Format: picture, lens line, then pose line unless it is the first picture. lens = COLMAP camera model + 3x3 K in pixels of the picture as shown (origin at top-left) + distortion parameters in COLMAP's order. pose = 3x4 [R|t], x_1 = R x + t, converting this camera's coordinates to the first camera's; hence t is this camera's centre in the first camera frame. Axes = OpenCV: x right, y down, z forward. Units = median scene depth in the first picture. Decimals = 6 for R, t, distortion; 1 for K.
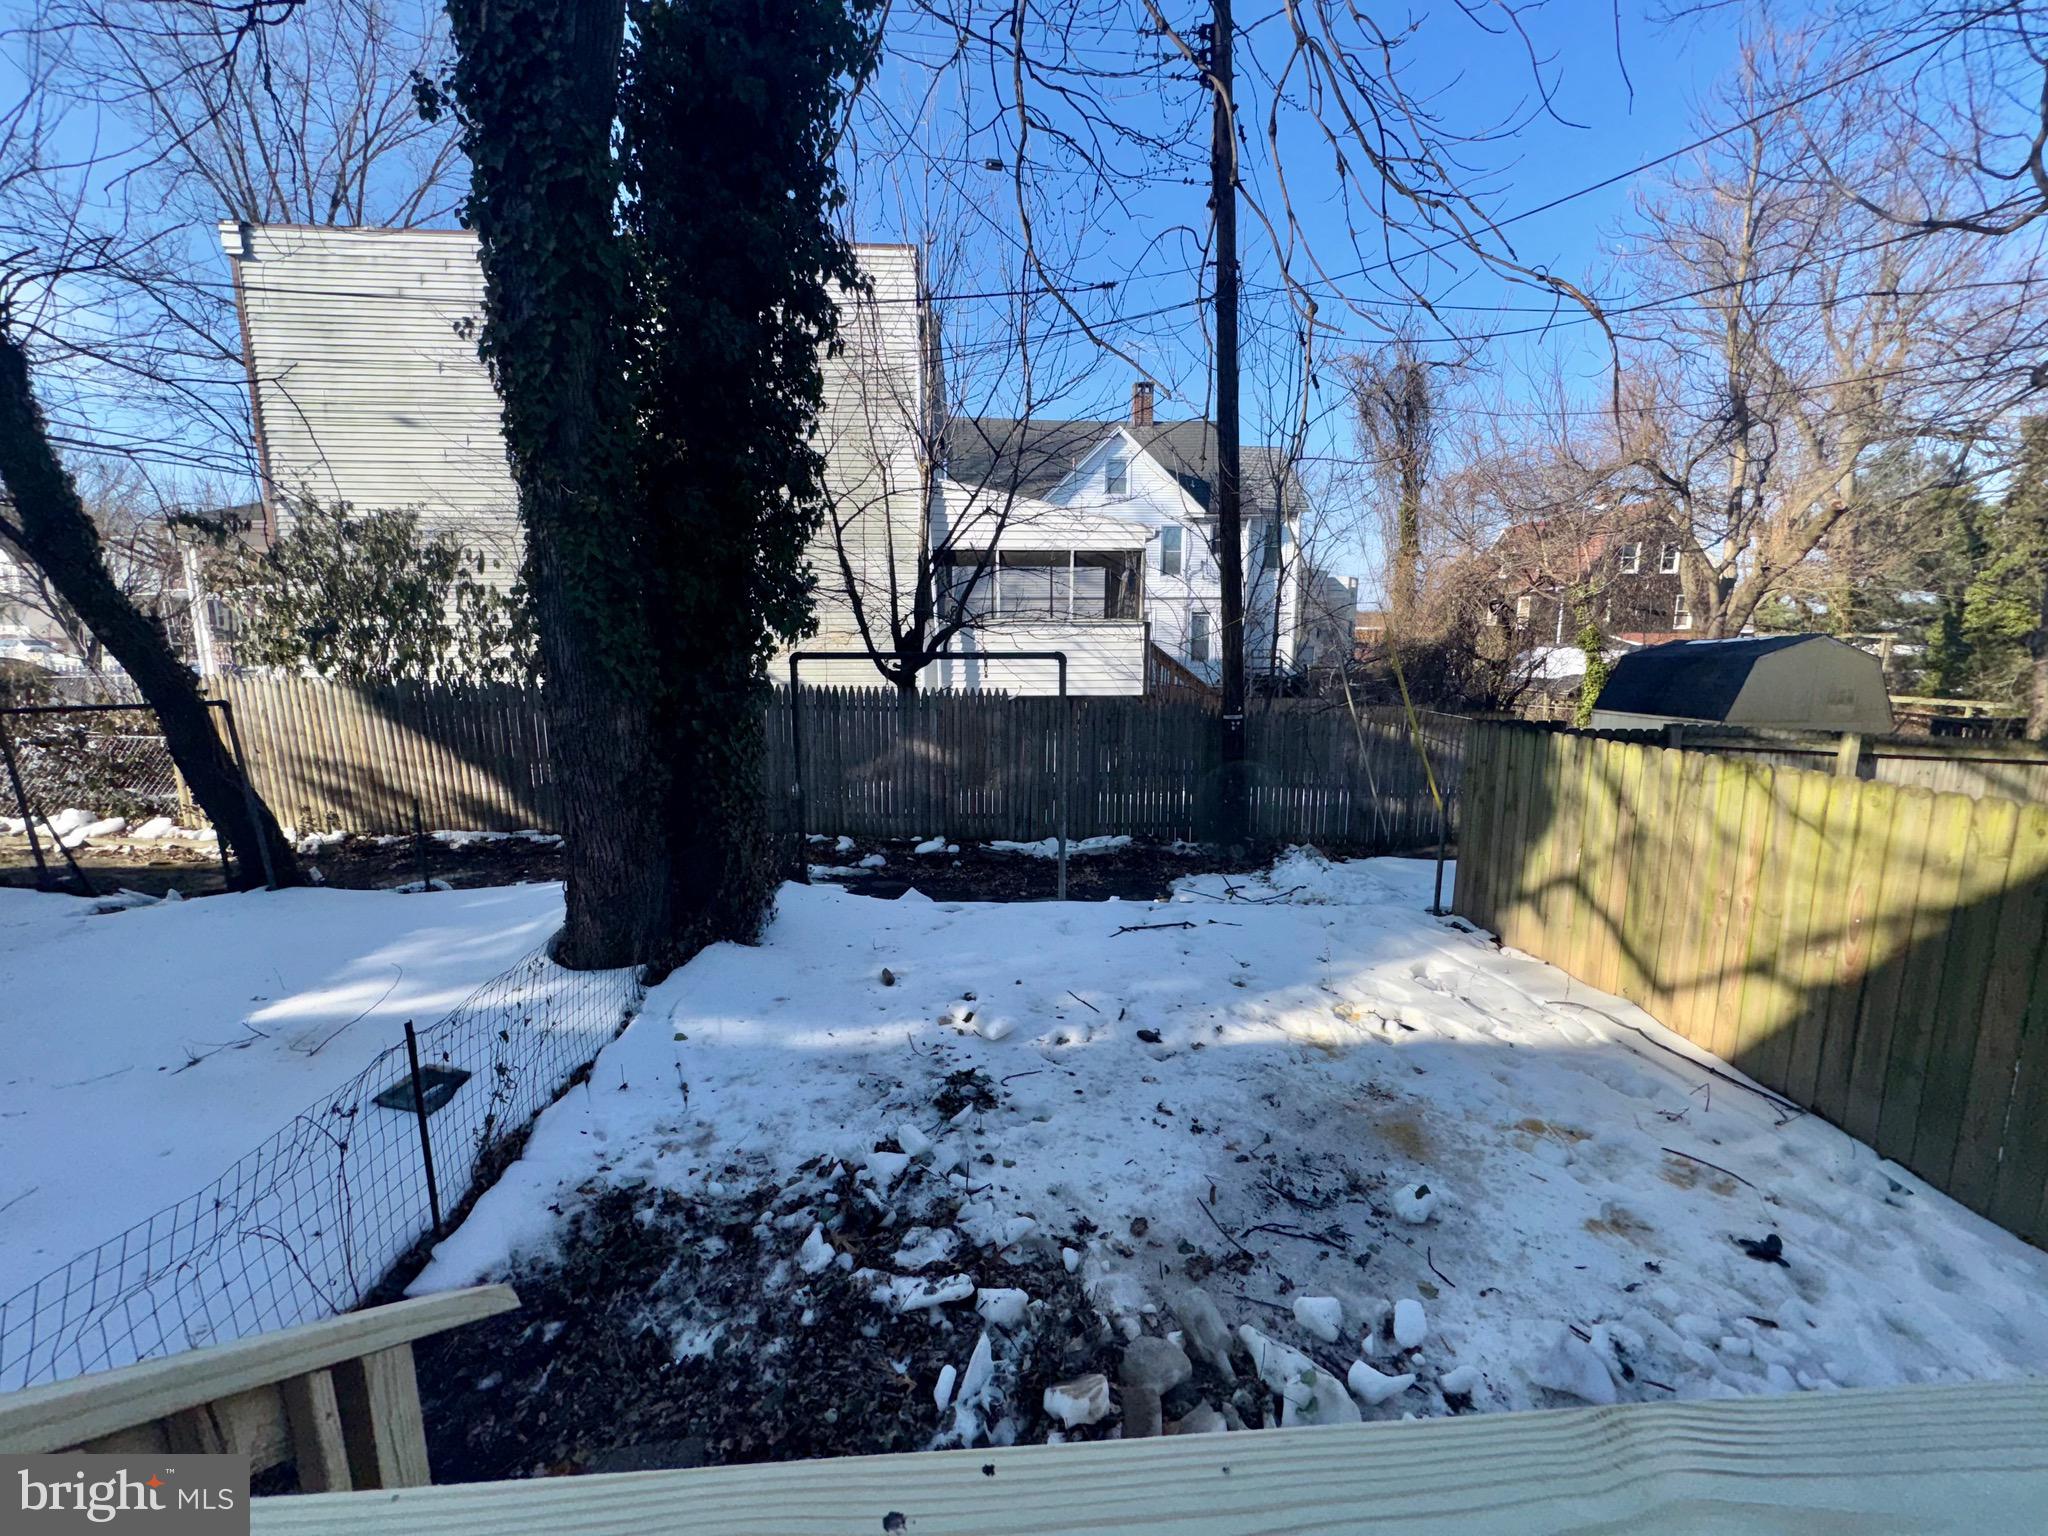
lens RADIAL K [[811.8, 0, 1027.1], [0, 811.8, 763.5], [0, 0, 1]] dist [-0.002240, 0.000396]
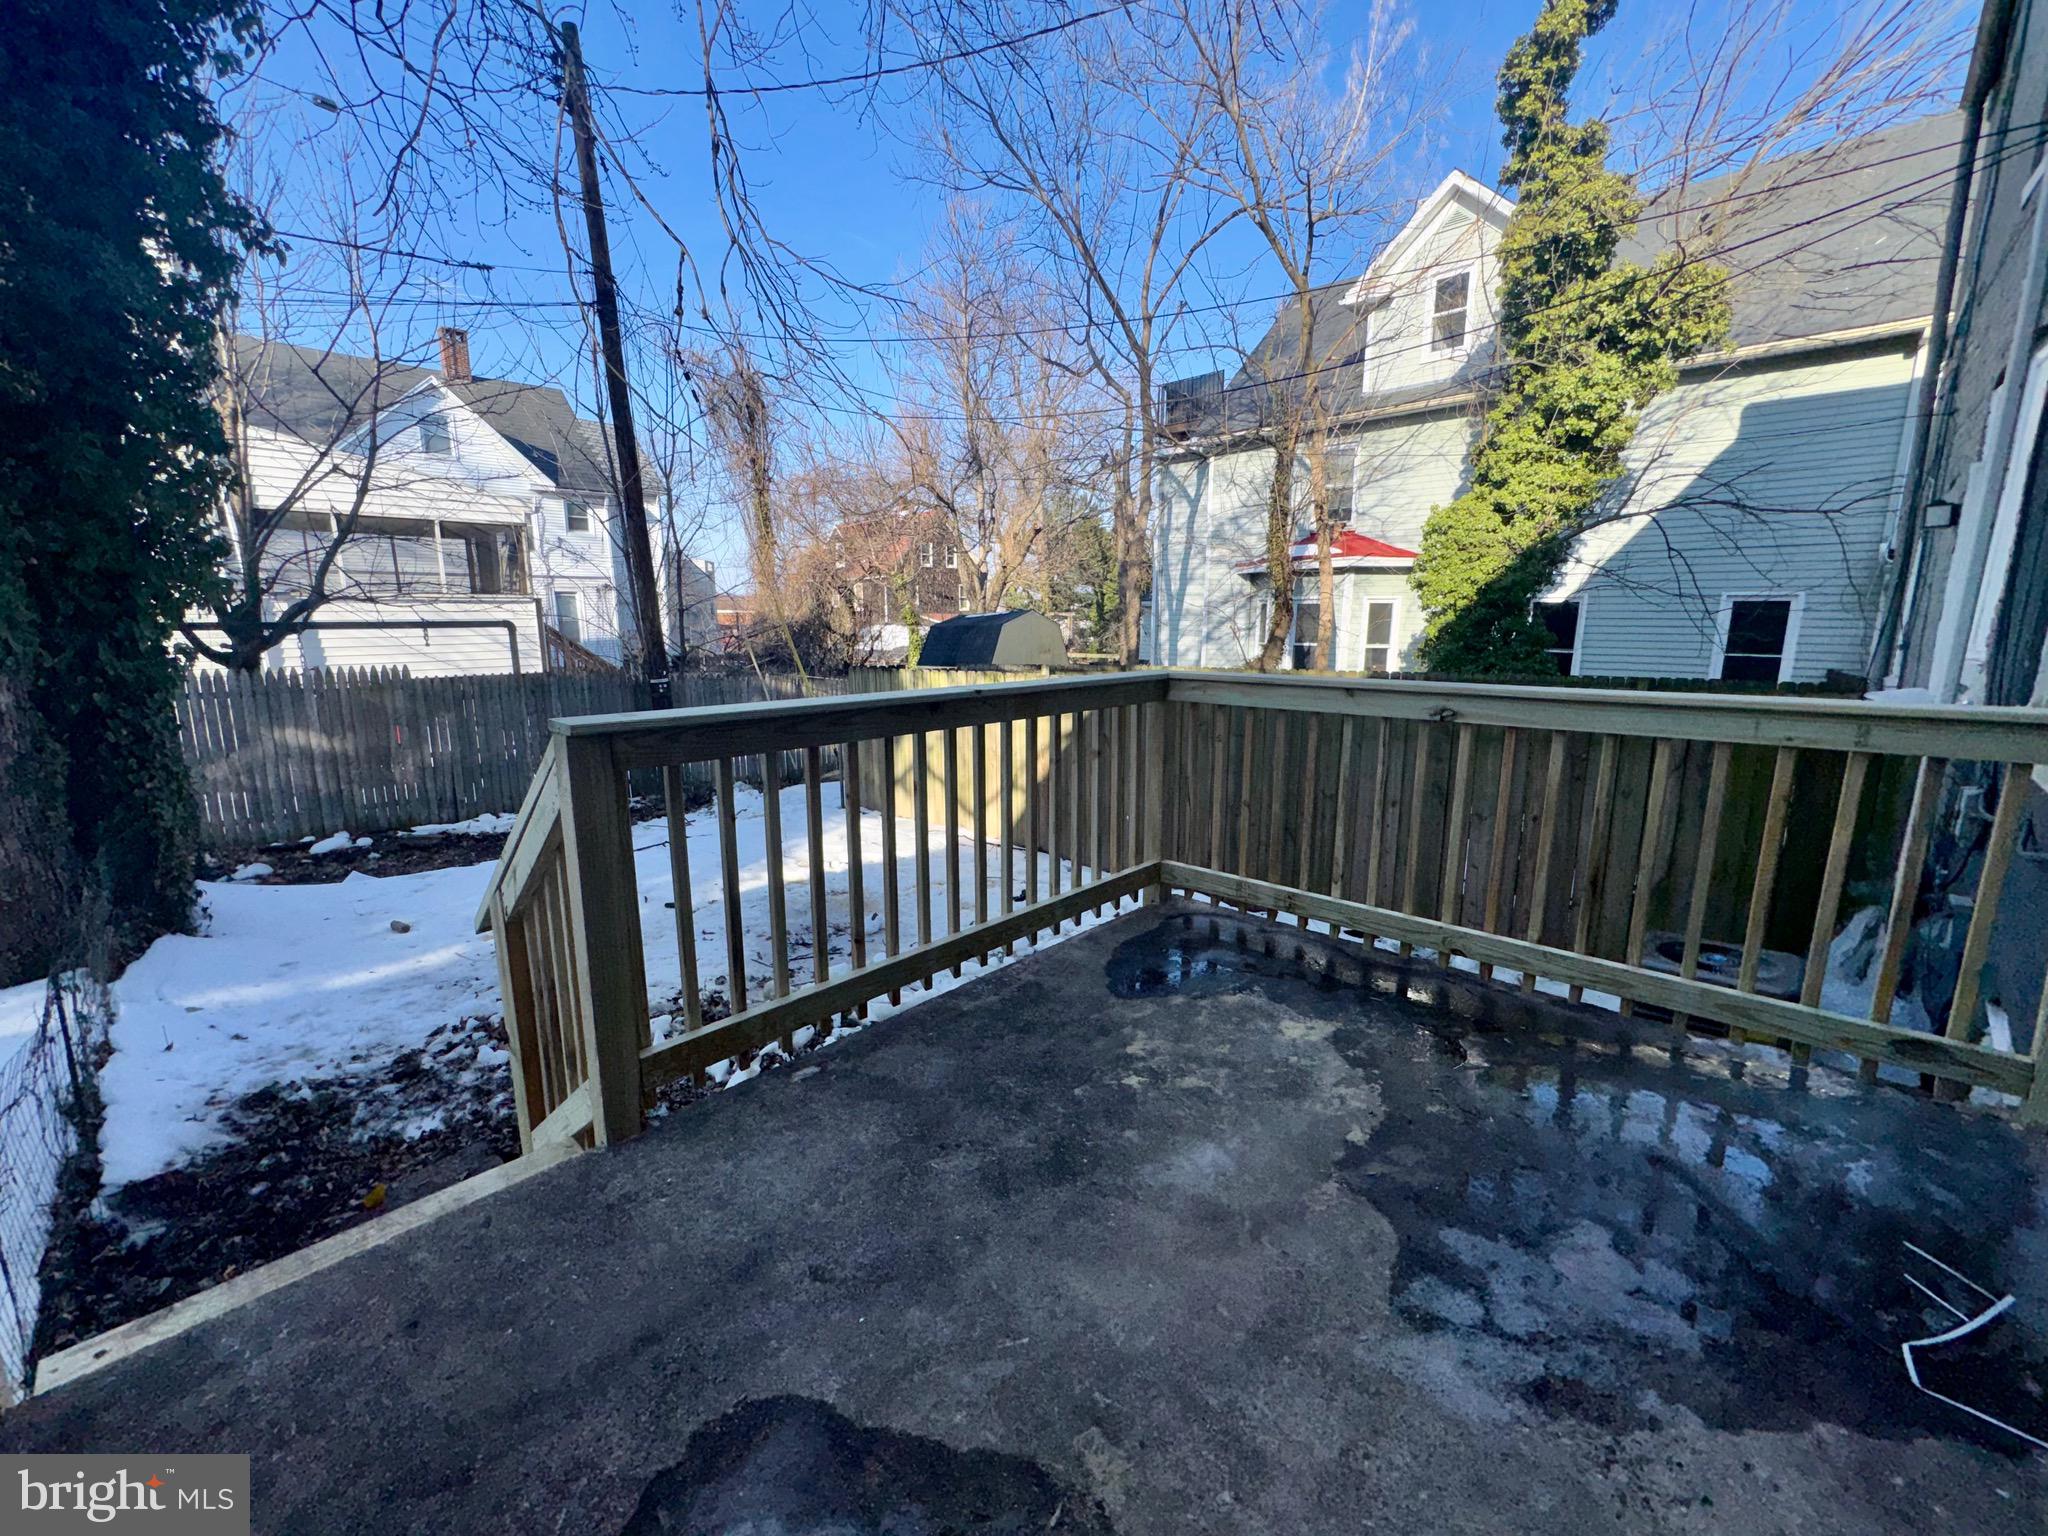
lens RADIAL K [[811.8, 0, 1024.8], [0, 811.8, 775.8], [0, 0, 1]] dist [-0.002240, 0.000396]
pose [[0.736191, -0.134338, 0.663306, -0.127206], [0.112480, 0.990757, 0.075817, 0.041402], [-0.667361, 0.018792, 0.744497, -0.169553]]
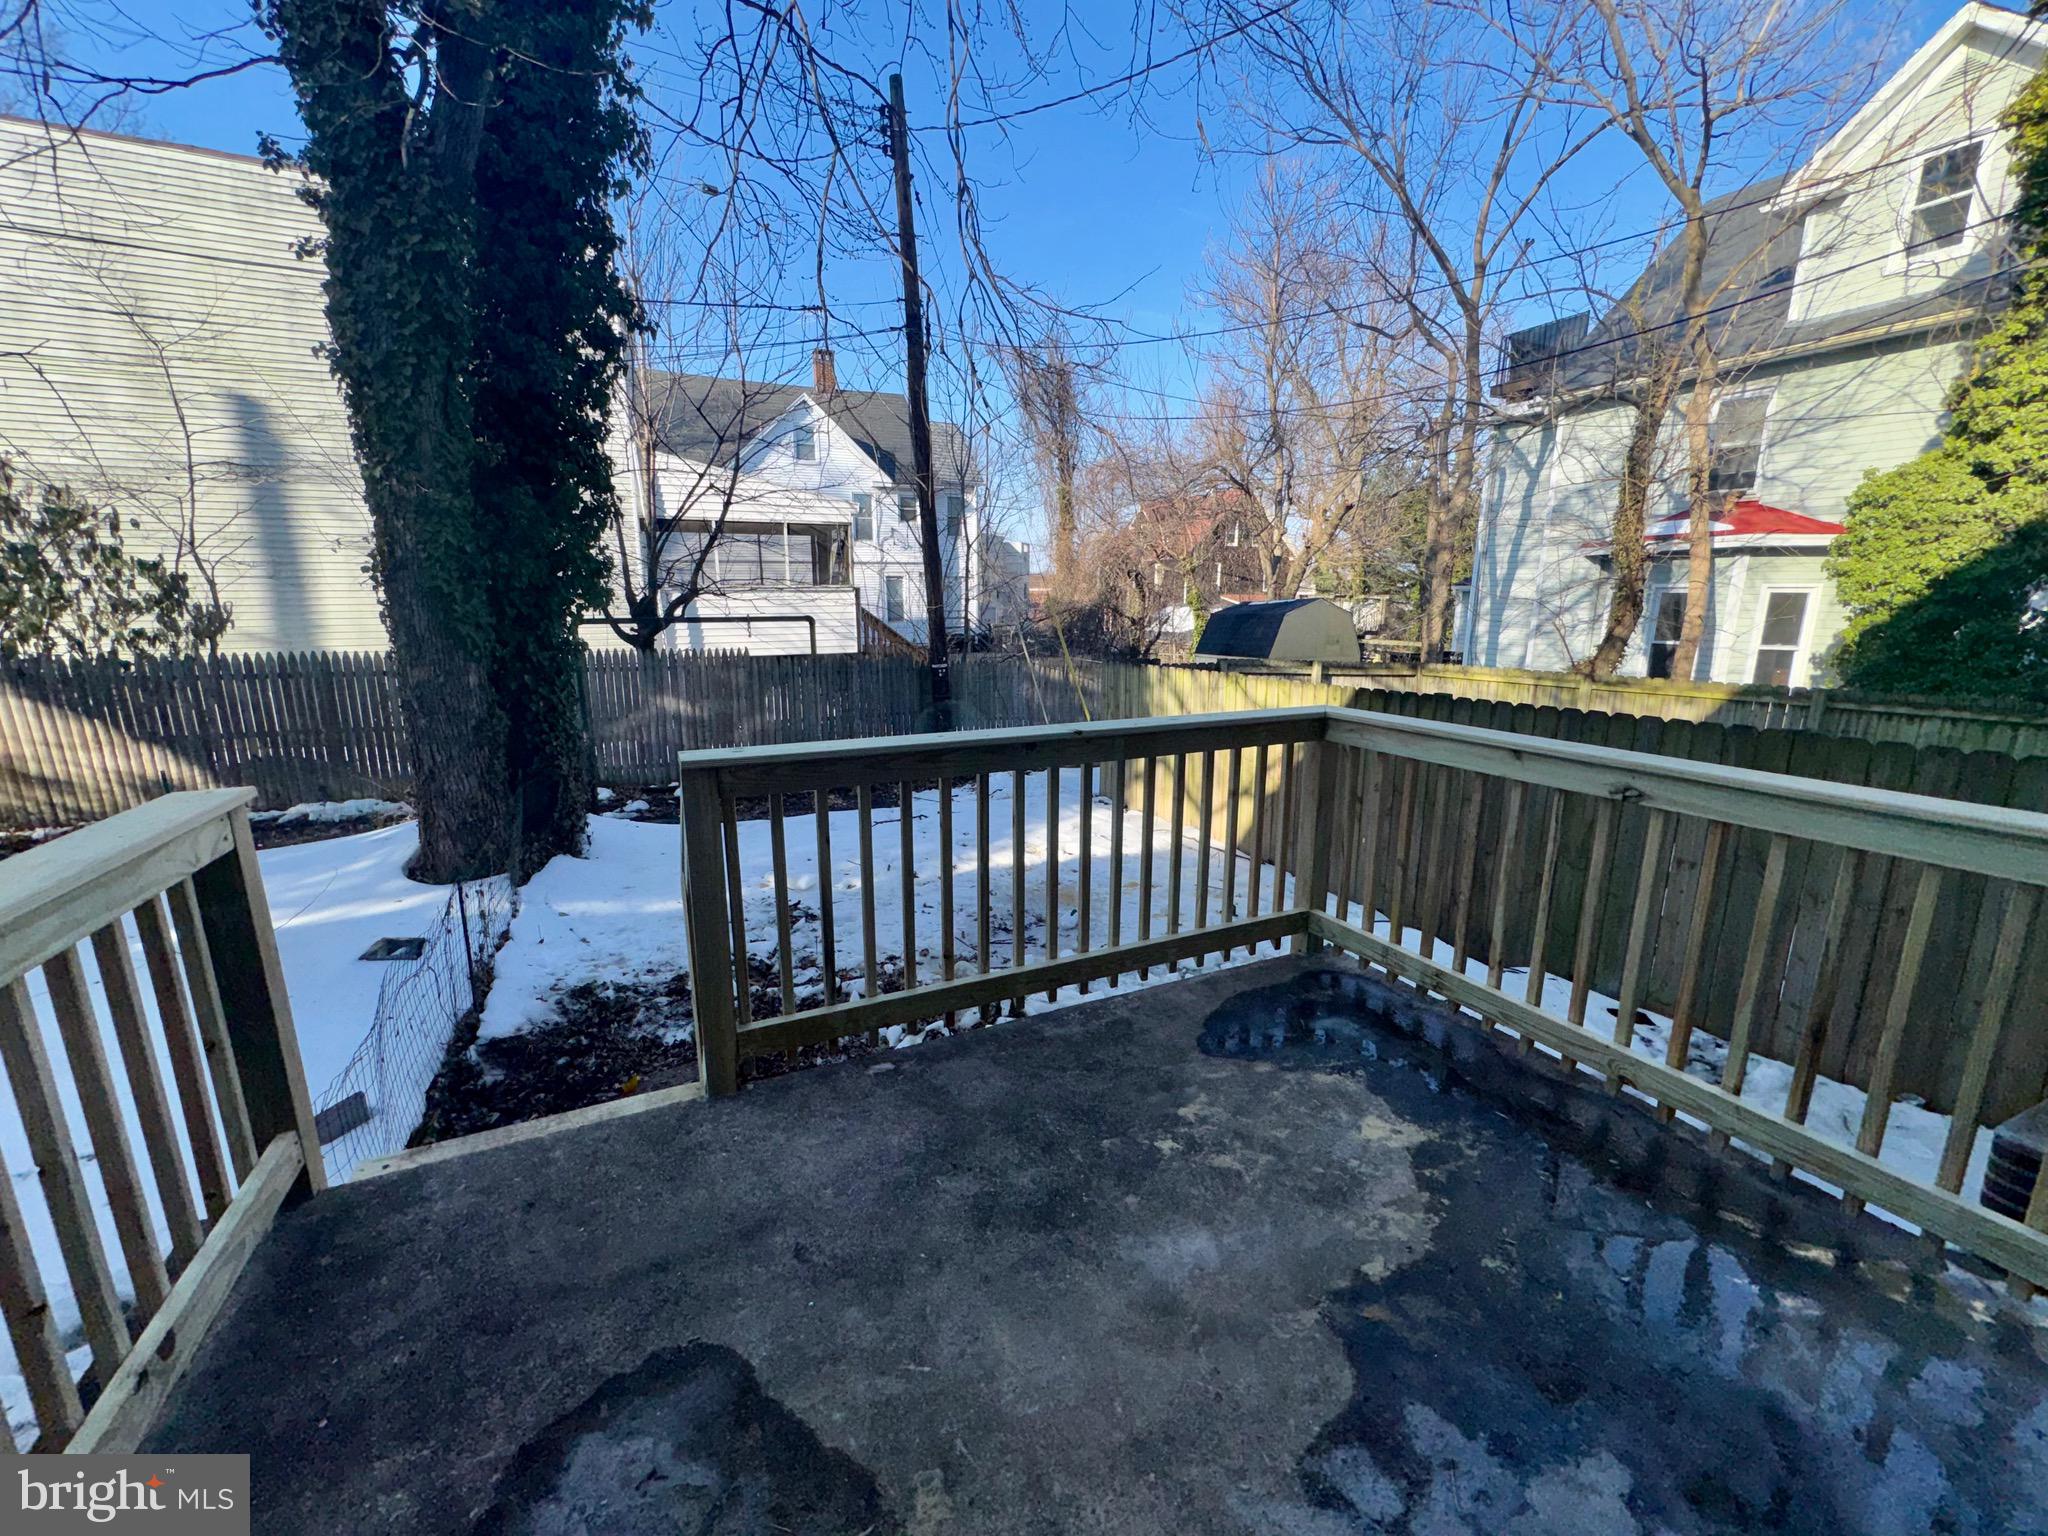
lens RADIAL K [[811.8, 0, 1026.8], [0, 811.8, 778.1], [0, 0, 1]] dist [-0.002240, 0.000396]
pose [[0.930533, -0.082448, 0.356805, -0.075821], [0.059658, 0.995440, 0.074435, 0.027095], [-0.361315, -0.047978, 0.931209, -0.207632]]
